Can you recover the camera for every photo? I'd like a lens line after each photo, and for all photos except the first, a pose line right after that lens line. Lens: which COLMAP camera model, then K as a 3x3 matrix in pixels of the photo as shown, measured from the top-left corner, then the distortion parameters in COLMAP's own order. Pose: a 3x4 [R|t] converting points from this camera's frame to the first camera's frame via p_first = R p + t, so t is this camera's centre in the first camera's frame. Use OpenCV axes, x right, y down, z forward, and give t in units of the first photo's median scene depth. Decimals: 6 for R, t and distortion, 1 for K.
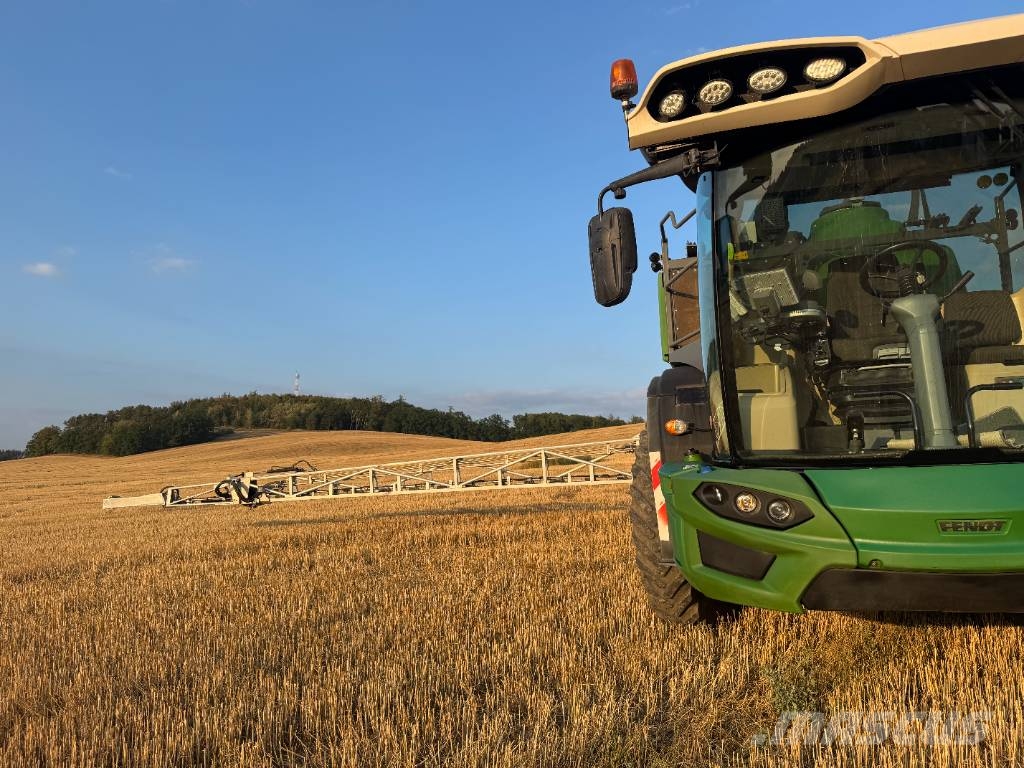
lens RADIAL K [[727.1, 0, 511.1], [0, 727.1, 385.6], [0, 0, 1]] dist [0.034554, -0.020778]
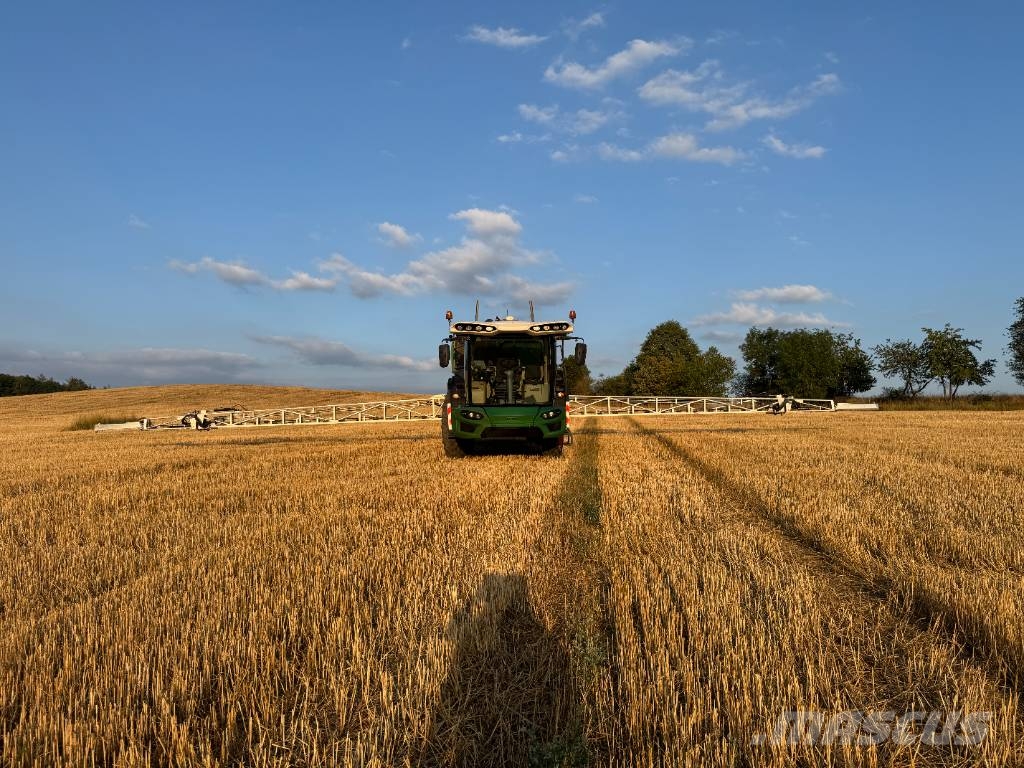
lens RADIAL K [[727.1, 0, 513.4], [0, 727.1, 379.6], [0, 0, 1]] dist [0.034554, -0.020778]
pose [[0.947940, 0.042452, 0.315607, -0.221128], [-0.057844, 0.997542, 0.039557, -0.063742], [-0.313152, -0.055753, 0.948065, -0.858399]]
